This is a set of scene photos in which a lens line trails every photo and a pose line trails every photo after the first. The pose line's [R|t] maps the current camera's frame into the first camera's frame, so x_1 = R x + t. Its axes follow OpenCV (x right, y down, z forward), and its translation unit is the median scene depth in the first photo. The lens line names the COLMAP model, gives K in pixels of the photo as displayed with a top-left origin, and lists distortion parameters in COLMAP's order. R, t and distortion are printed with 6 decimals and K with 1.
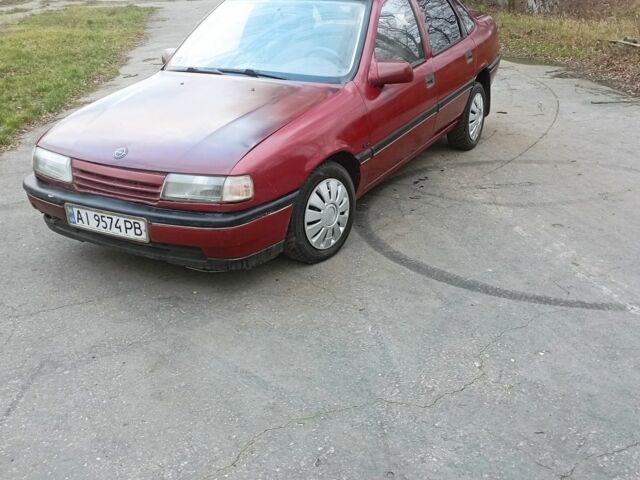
lens RADIAL K [[709.8, 0, 320.4], [0, 709.8, 241.2], [0, 0, 1]] dist [0.057143, 0.000000]
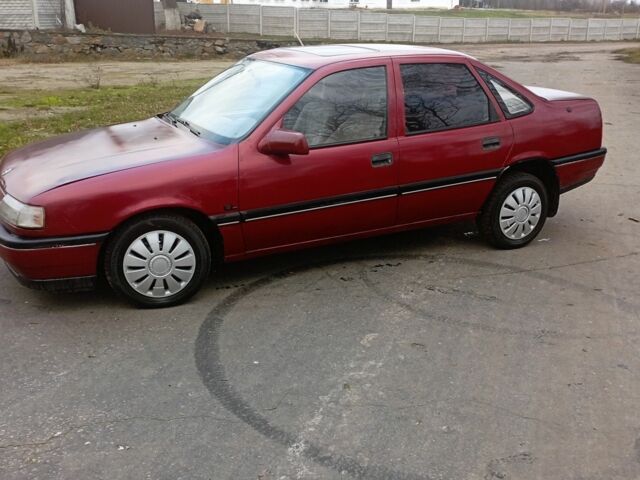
lens RADIAL K [[709.8, 0, 320.6], [0, 709.8, 239.0], [0, 0, 1]] dist [0.057143, 0.000000]
pose [[0.835230, 0.210708, -0.507930, 0.724820], [-0.247822, 0.968789, -0.005624, -0.126360], [0.490892, 0.130574, 0.861380, 0.226150]]
